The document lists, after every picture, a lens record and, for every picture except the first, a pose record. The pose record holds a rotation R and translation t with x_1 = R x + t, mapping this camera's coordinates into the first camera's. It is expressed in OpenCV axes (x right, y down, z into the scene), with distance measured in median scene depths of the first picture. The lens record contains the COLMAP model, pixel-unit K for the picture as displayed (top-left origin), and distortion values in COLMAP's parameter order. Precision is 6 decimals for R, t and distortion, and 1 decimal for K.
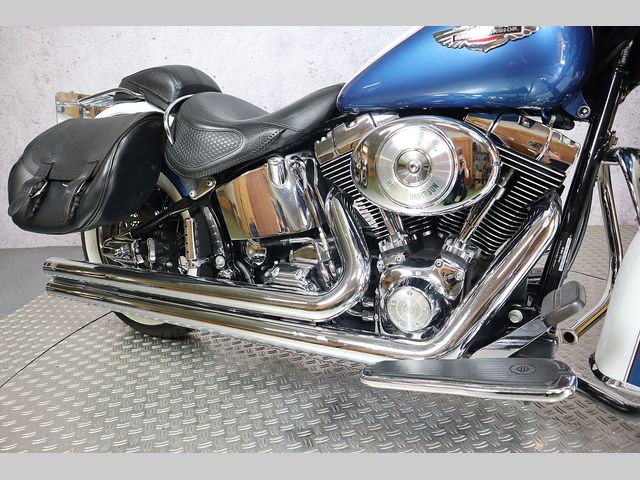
lens RADIAL K [[468.3, 0, 320.0], [0, 468.3, 240.0], [0, 0, 1]] dist [-0.052379, 0.004331]
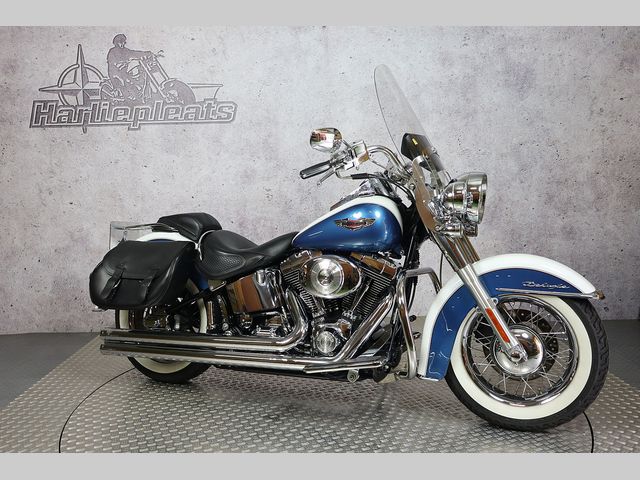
lens RADIAL K [[376.0, 0, 320.0], [0, 376.0, 240.0], [0, 0, 1]] dist [-0.018492, 0.001701]
pose [[0.992170, 0.022405, 0.122865, -0.042867], [0.006055, 0.973990, -0.226512, 0.059538], [-0.124744, 0.225483, 0.966228, -0.574898]]
